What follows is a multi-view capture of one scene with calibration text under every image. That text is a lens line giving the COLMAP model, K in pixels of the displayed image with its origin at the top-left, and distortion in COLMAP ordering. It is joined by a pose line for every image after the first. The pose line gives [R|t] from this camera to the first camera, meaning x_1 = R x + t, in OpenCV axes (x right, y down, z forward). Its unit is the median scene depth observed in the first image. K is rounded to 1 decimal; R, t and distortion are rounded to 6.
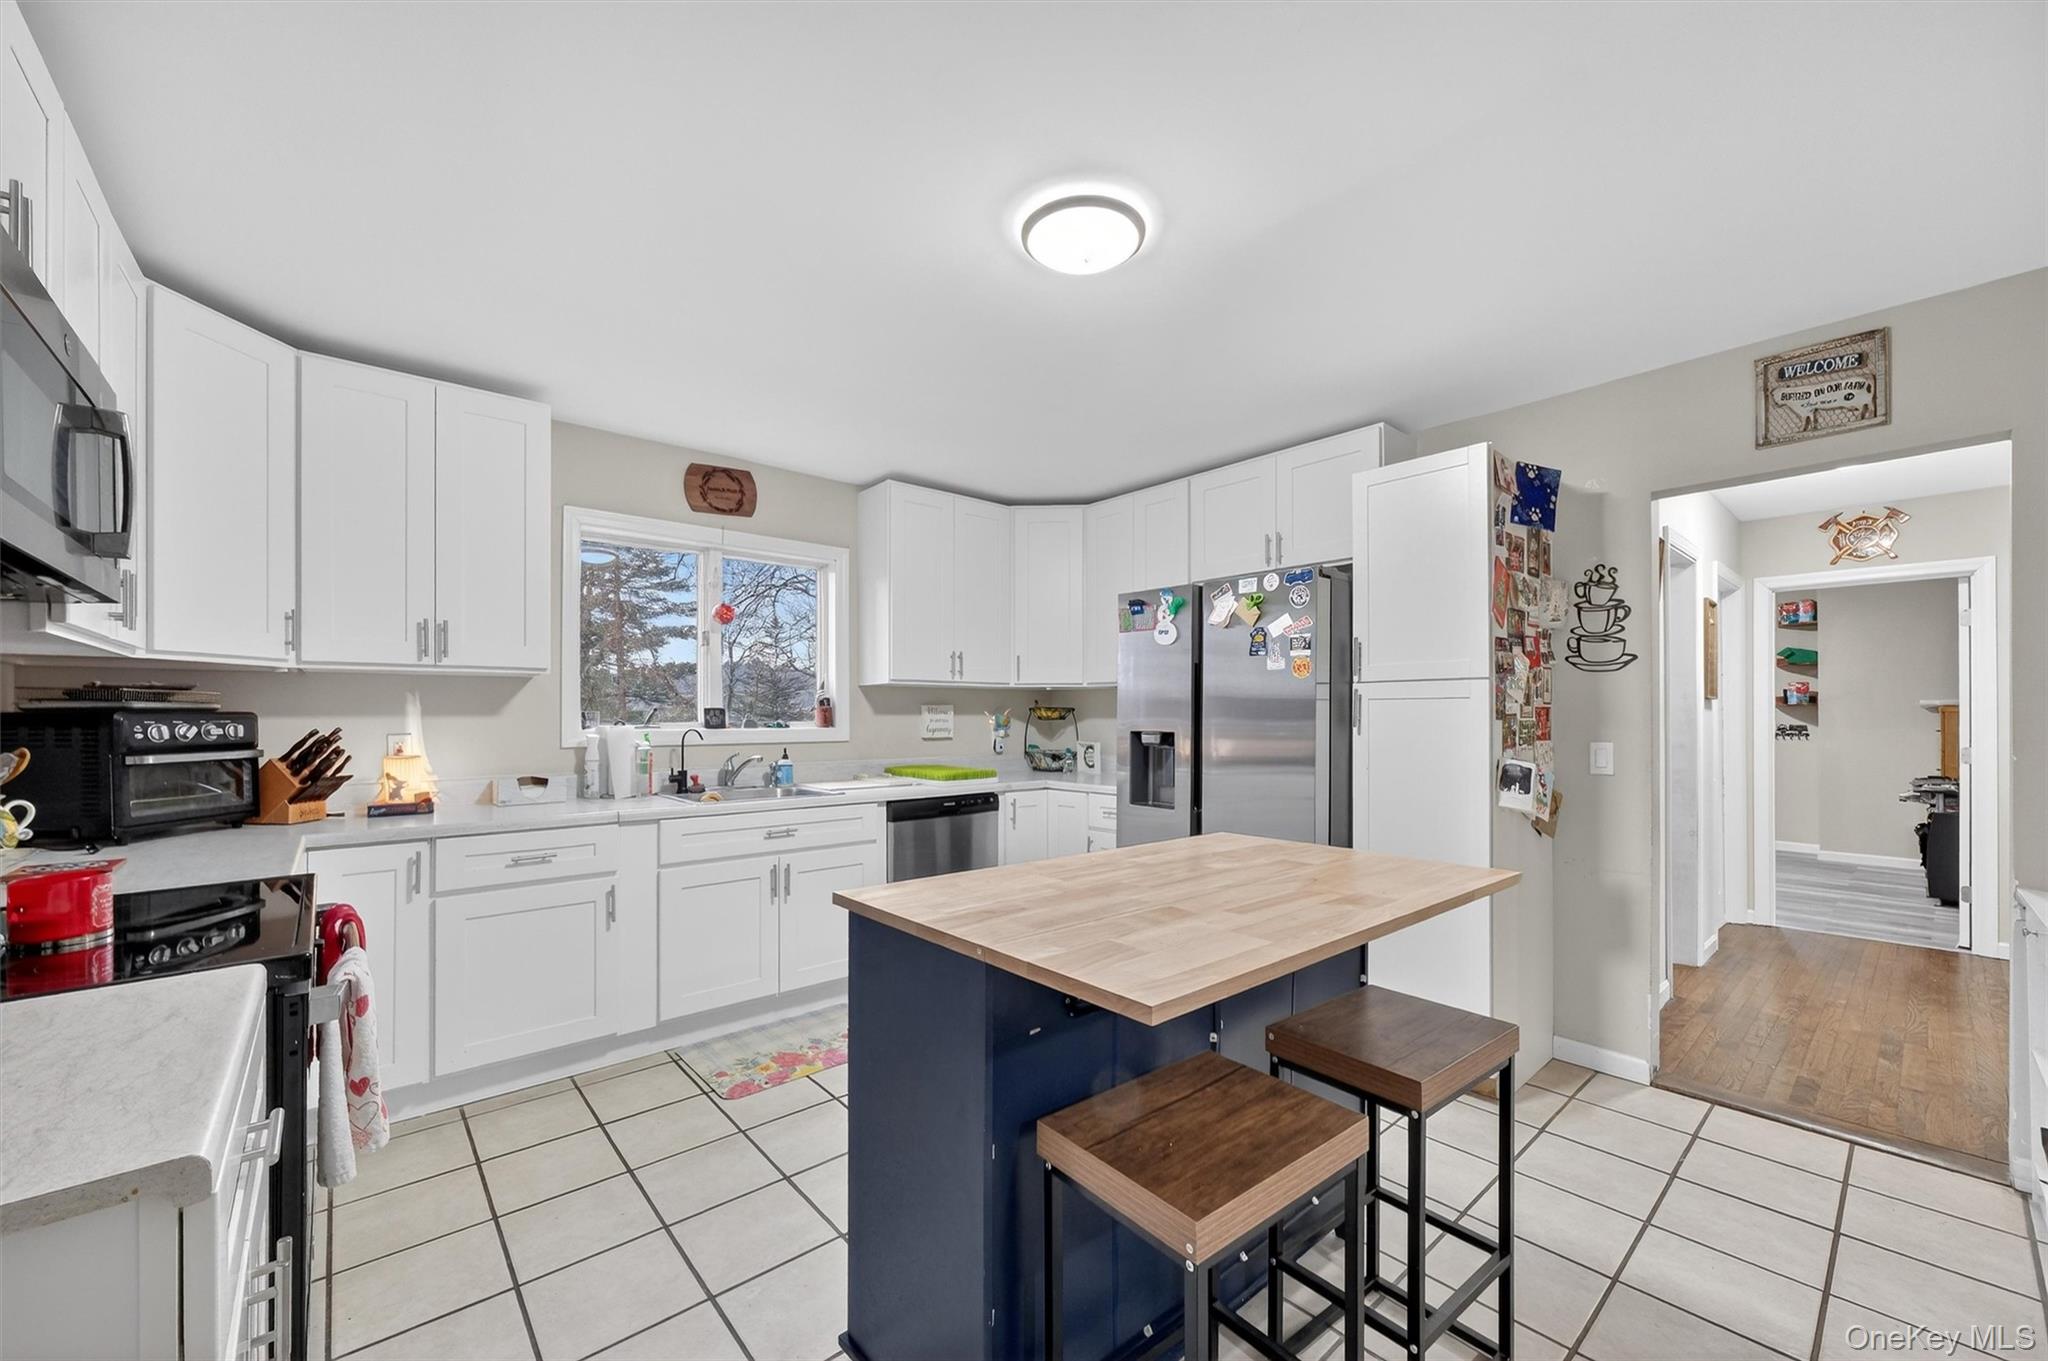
lens RADIAL K [[780.4, 0, 1015.4], [0, 780.4, 717.3], [0, 0, 1]] dist [-0.000728, 0.000036]
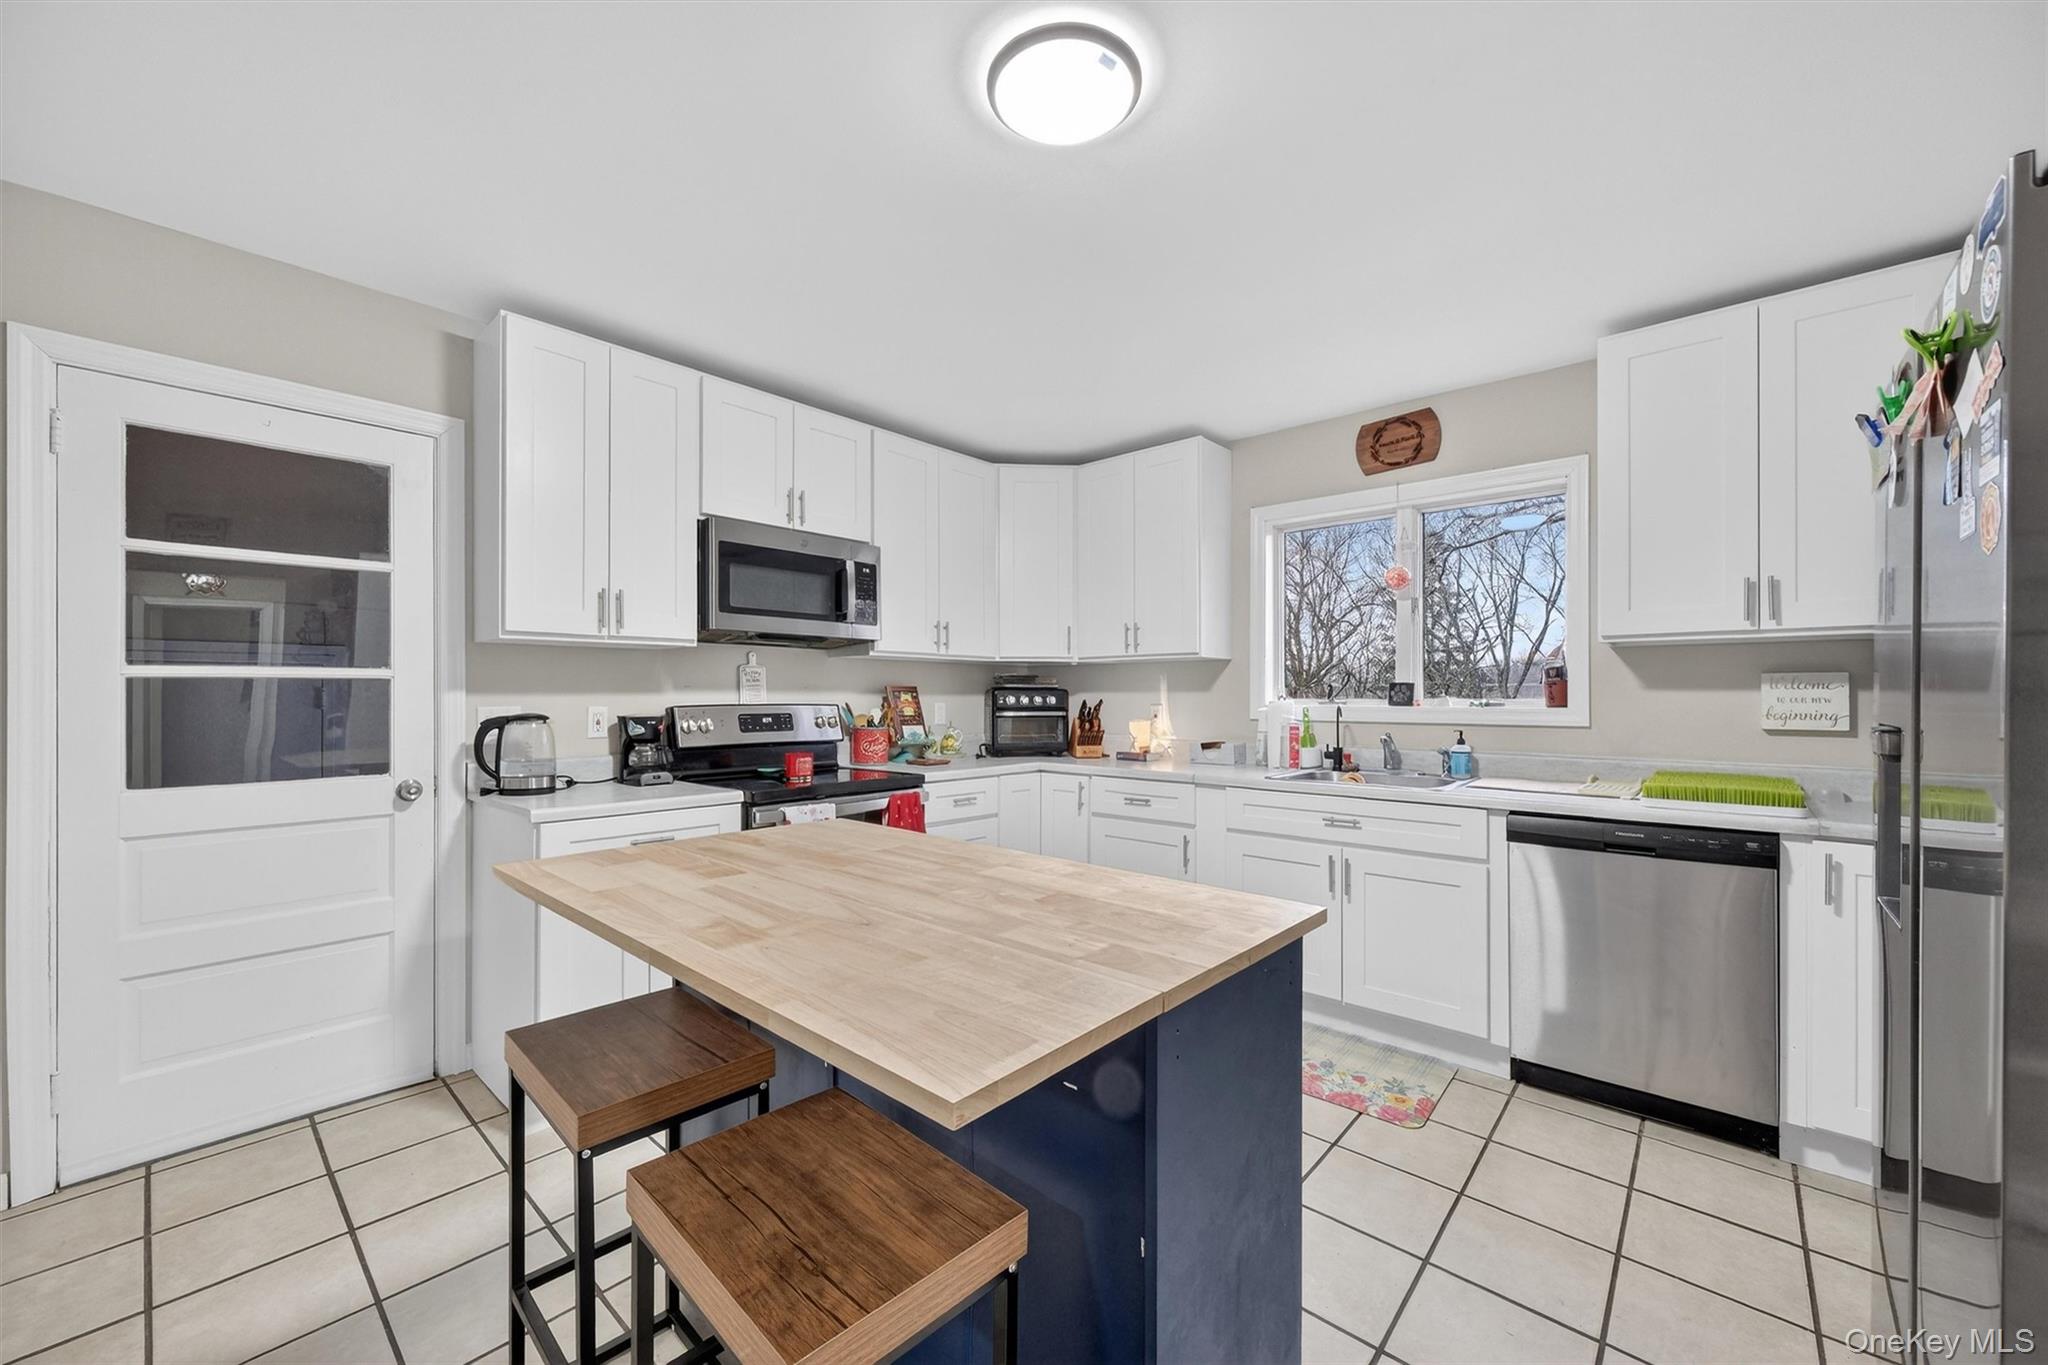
lens RADIAL K [[780.4, 0, 1024.2], [0, 780.4, 692.0], [0, 0, 1]] dist [-0.000728, 0.000036]
pose [[0.128740, -0.004994, -0.991666, 0.666940], [-0.005032, 0.999971, -0.005689, 0.008572], [0.991666, 0.005722, 0.128711, 0.659535]]
